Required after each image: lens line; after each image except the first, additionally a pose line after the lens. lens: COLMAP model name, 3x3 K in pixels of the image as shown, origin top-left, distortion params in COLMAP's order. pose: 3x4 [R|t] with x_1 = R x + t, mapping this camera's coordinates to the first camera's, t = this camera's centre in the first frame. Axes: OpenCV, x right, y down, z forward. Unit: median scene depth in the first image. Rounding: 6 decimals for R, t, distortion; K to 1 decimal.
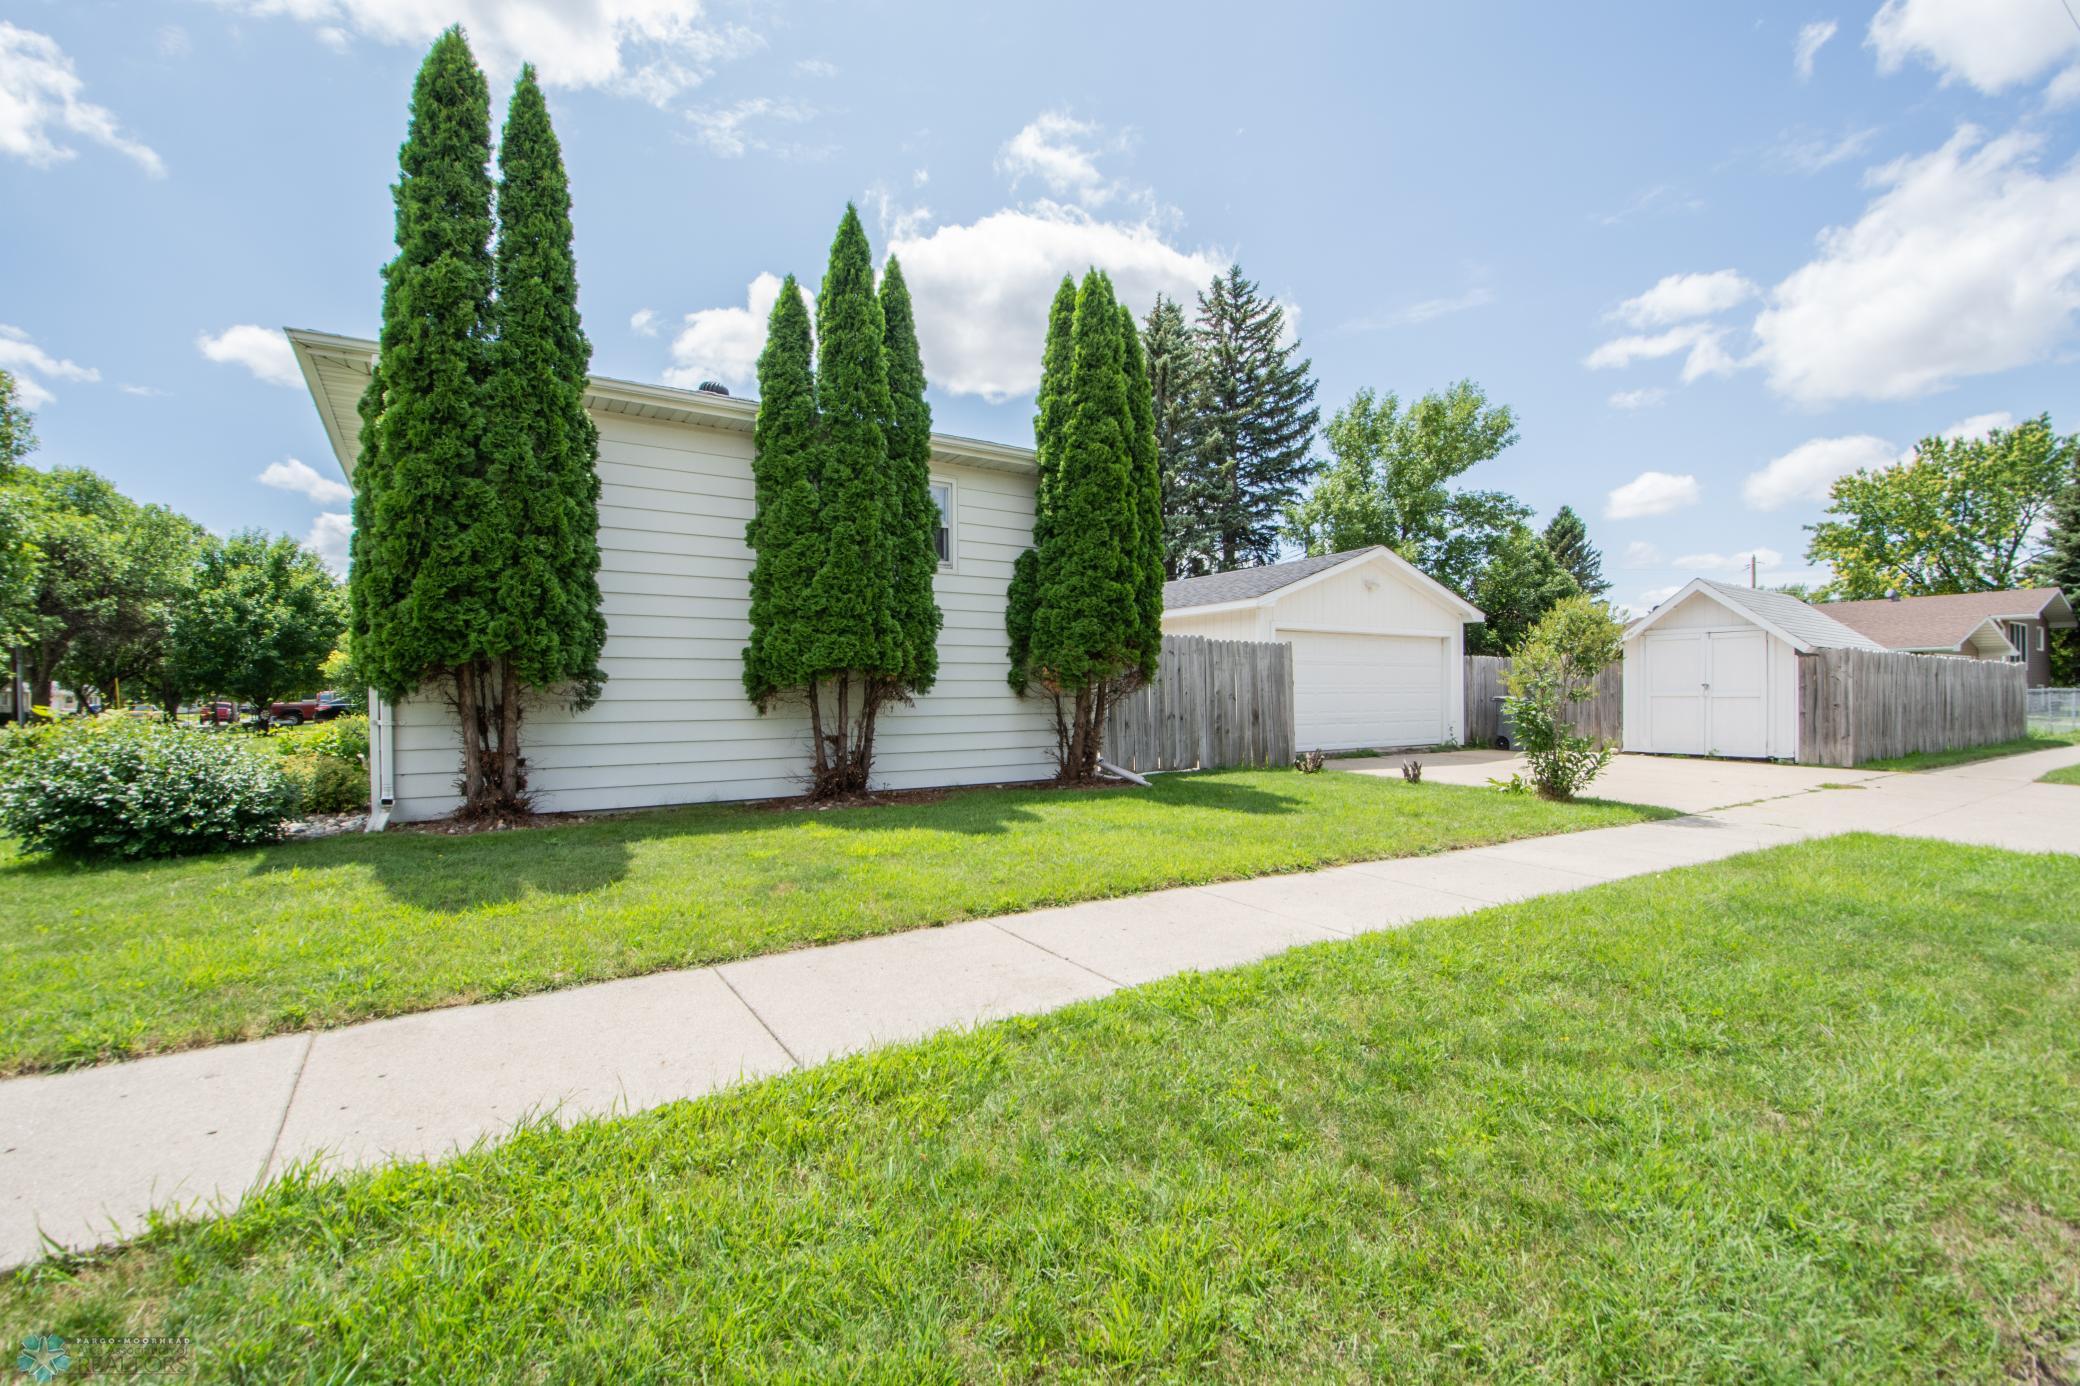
lens RADIAL K [[915.3, 0, 1039.4], [0, 915.3, 700.2], [0, 0, 1]] dist [0.020932, -0.024318]
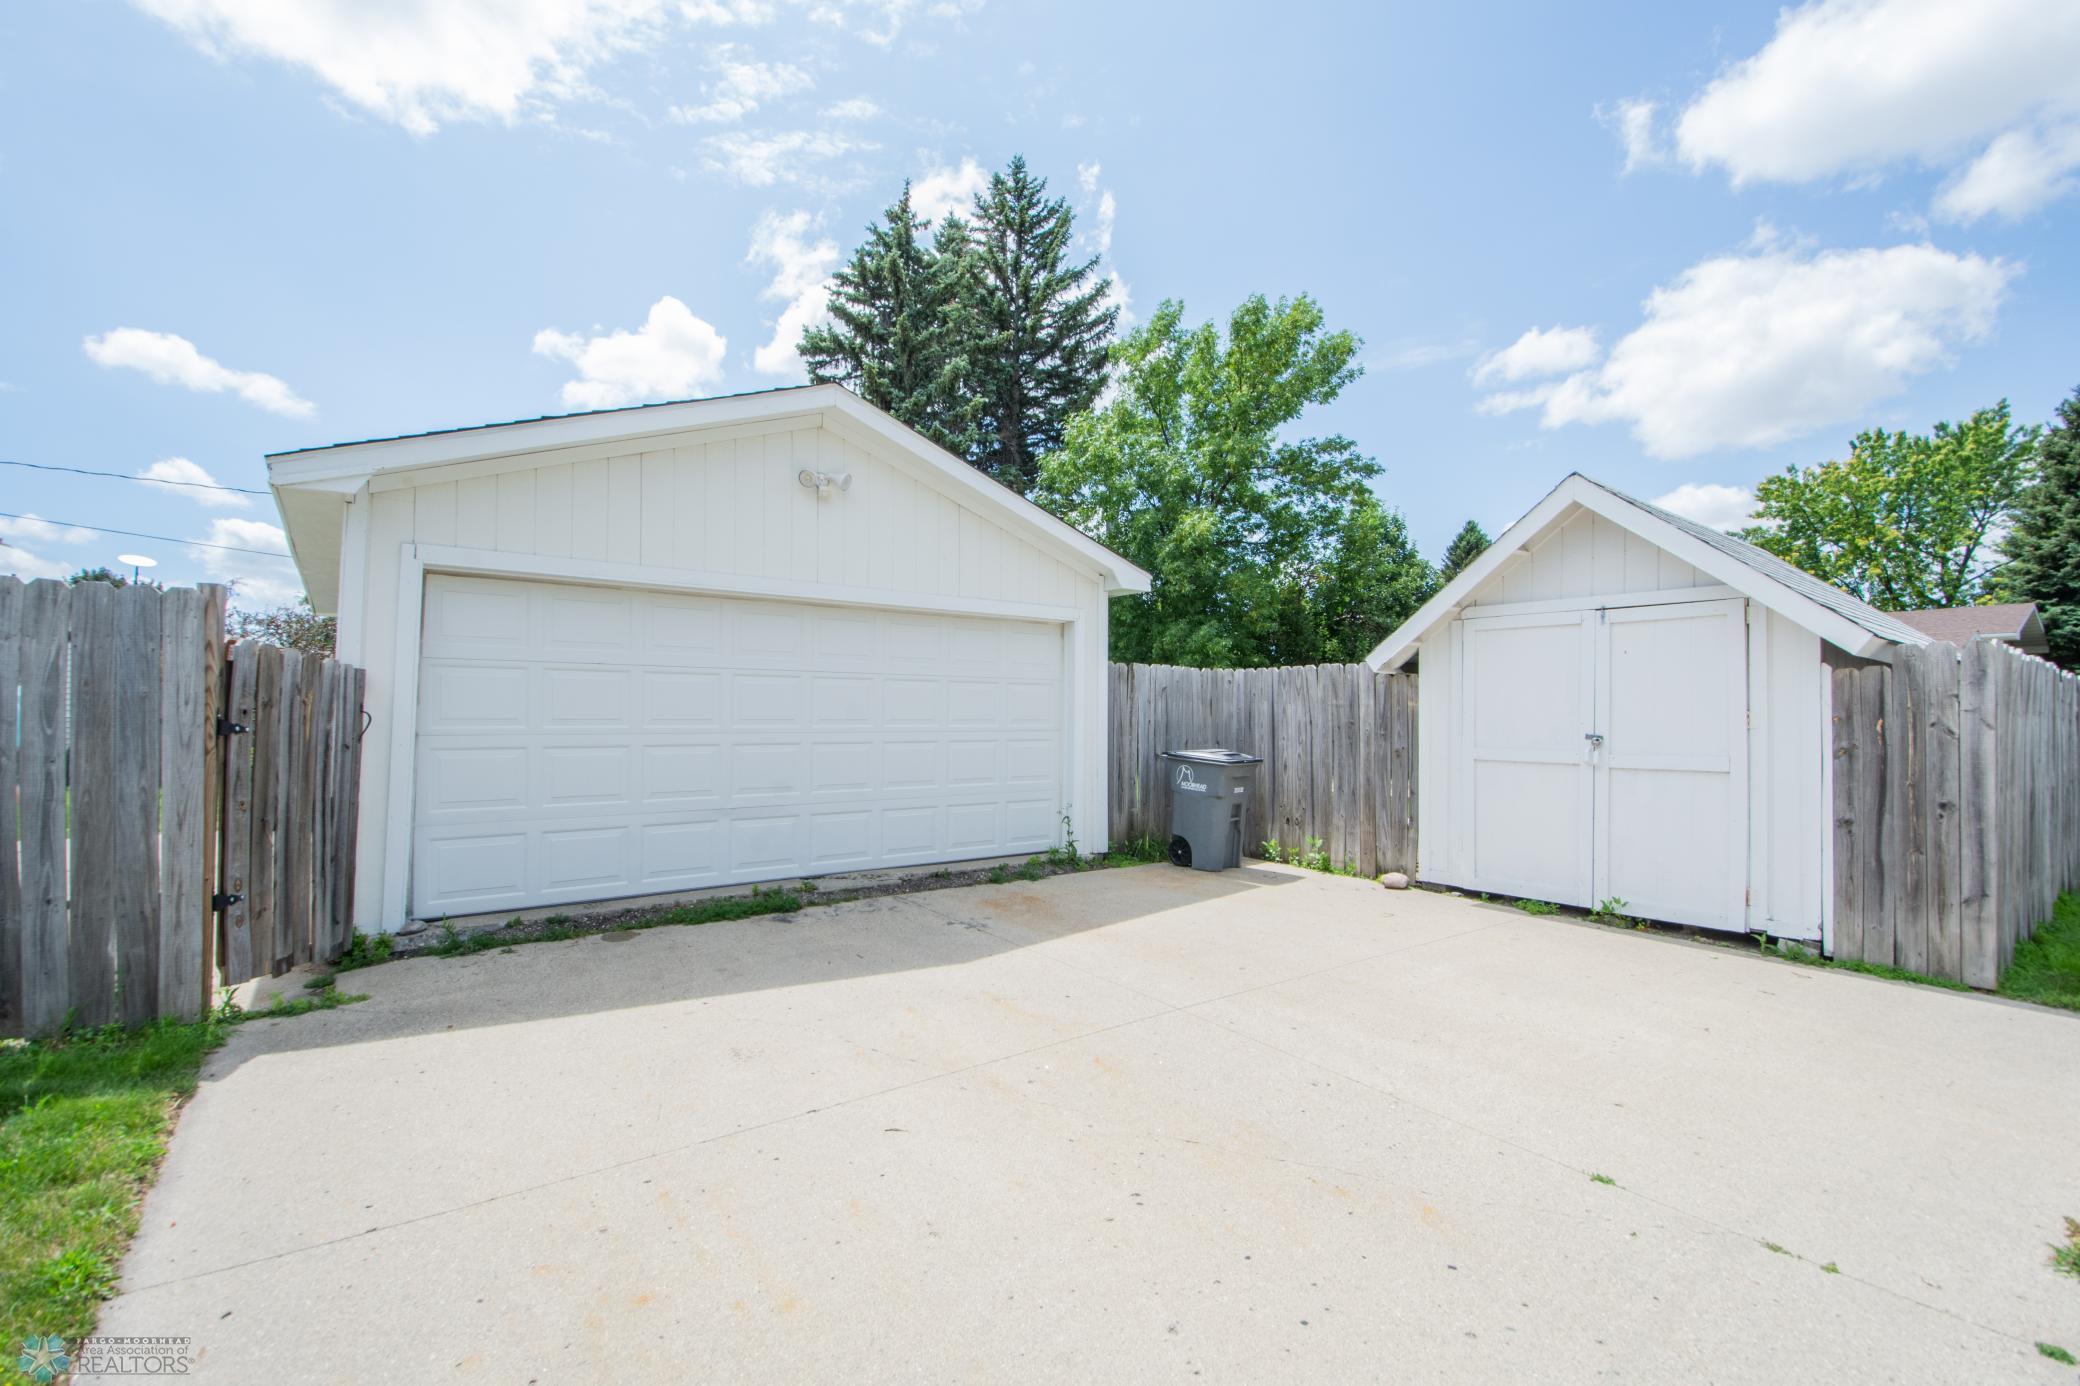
lens RADIAL K [[906.7, 0, 1032.4], [0, 906.7, 715.7], [0, 0, 1]] dist [0.000131, -0.017784]
pose [[0.998571, 0.011645, 0.052154, 0.188491], [-0.011332, 0.999916, -0.006290, -0.008557], [-0.052222, 0.005690, 0.998619, 0.254445]]
